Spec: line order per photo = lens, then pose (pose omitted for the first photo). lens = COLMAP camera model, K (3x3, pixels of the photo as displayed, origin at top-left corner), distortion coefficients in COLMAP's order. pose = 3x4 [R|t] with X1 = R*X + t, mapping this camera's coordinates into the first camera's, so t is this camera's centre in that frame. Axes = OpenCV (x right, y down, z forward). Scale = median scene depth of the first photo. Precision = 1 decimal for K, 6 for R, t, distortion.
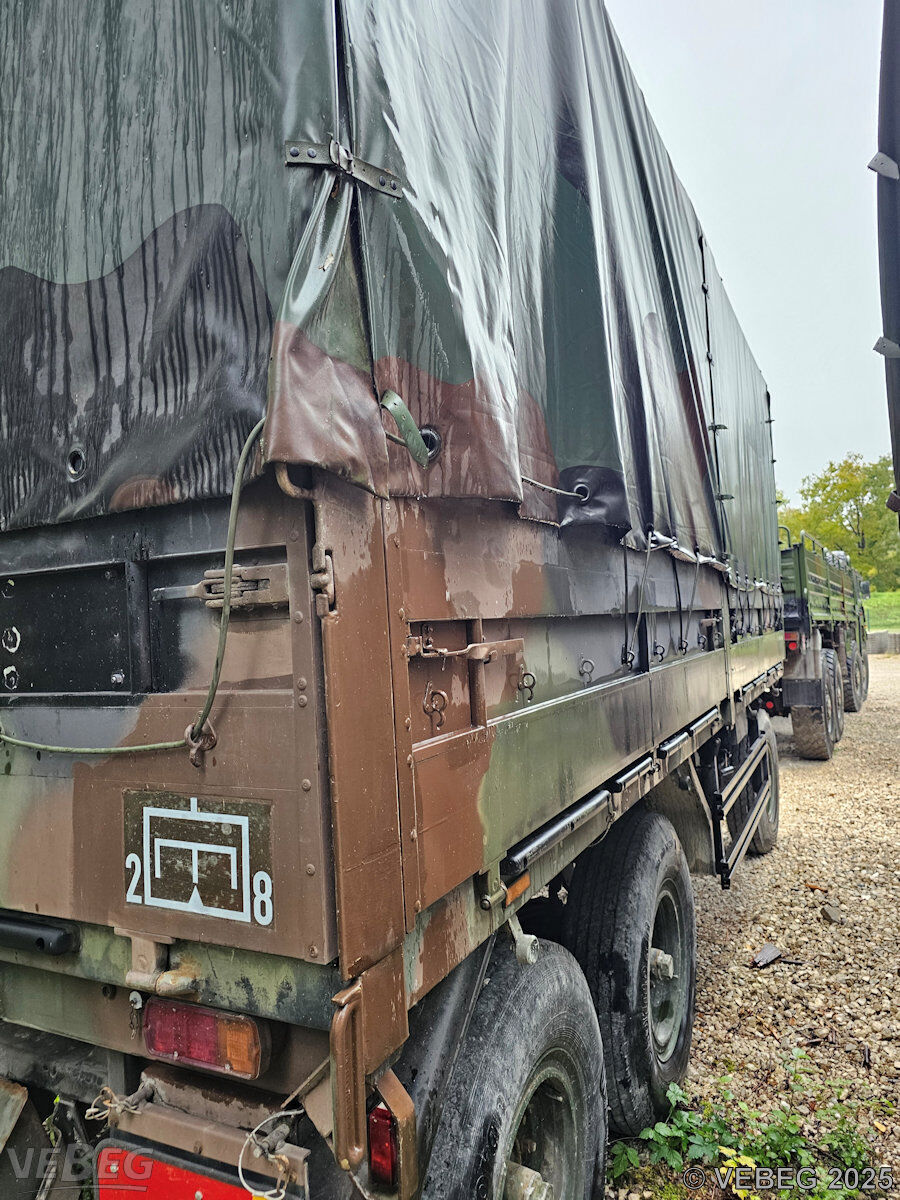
lens RADIAL K [[834.2, 0, 447.3], [0, 834.2, 595.2], [0, 0, 1]] dist [0.058341, -0.042306]
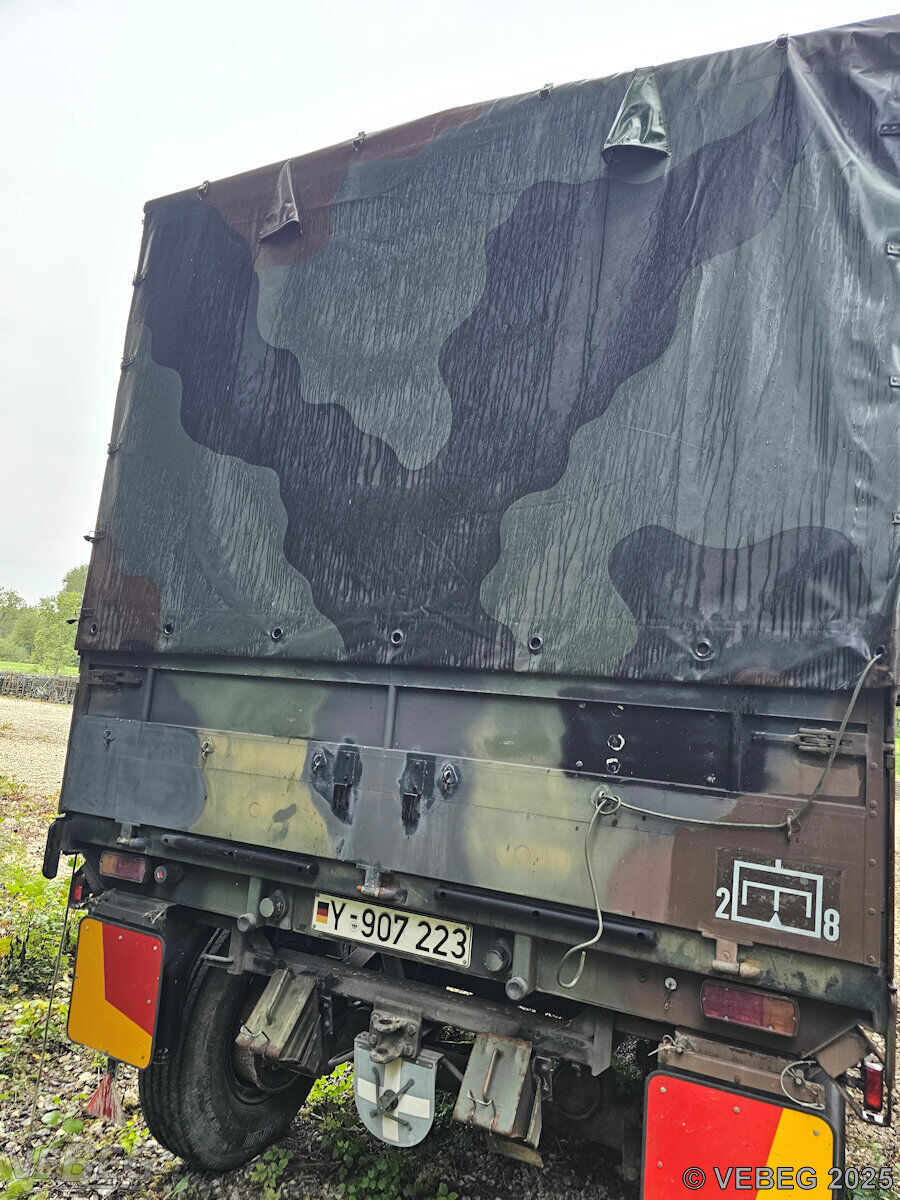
lens RADIAL K [[834.2, 0, 450.6], [0, 834.2, 590.9], [0, 0, 1]] dist [0.058341, -0.042306]
pose [[0.989461, 0.143091, 0.022163, -1.043258], [-0.139948, 0.984336, -0.107230, -0.019559], [-0.037159, 0.102998, 0.993987, -0.717740]]
